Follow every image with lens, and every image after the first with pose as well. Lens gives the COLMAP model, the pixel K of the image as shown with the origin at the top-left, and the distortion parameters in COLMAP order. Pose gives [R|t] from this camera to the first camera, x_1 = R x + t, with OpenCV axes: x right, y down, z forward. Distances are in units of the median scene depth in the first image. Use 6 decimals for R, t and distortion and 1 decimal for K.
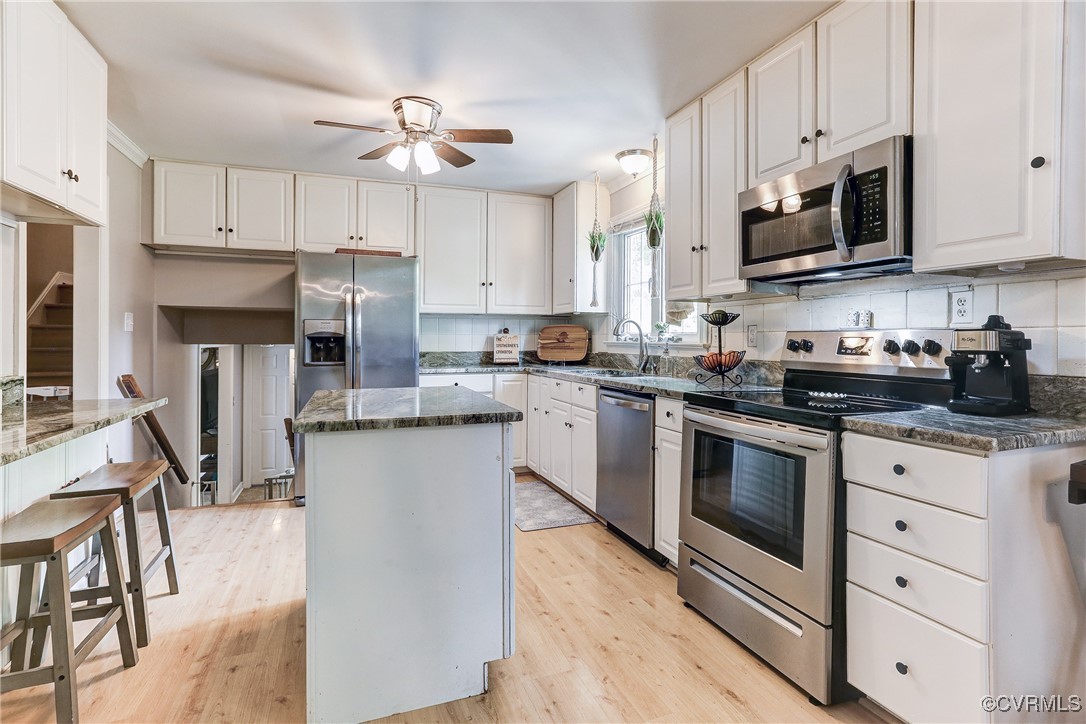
lens RADIAL K [[522.8, 0, 543.8], [0, 522.8, 346.2], [0, 0, 1]] dist [-0.023021, 0.003182]
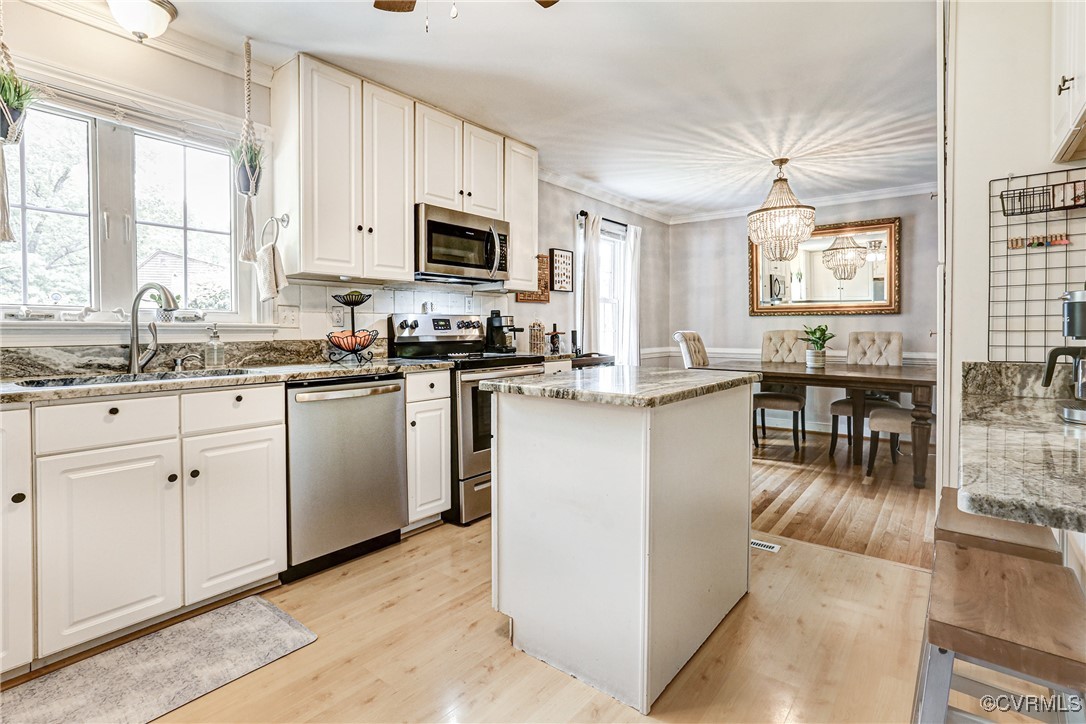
lens RADIAL K [[522.8, 0, 557.4], [0, 522.8, 327.7], [0, 0, 1]] dist [-0.023021, 0.003182]
pose [[-0.511782, -0.013095, 0.859015, -0.760904], [0.010307, 0.999718, 0.021381, -0.014435], [-0.859053, 0.019796, -0.511503, 1.175759]]
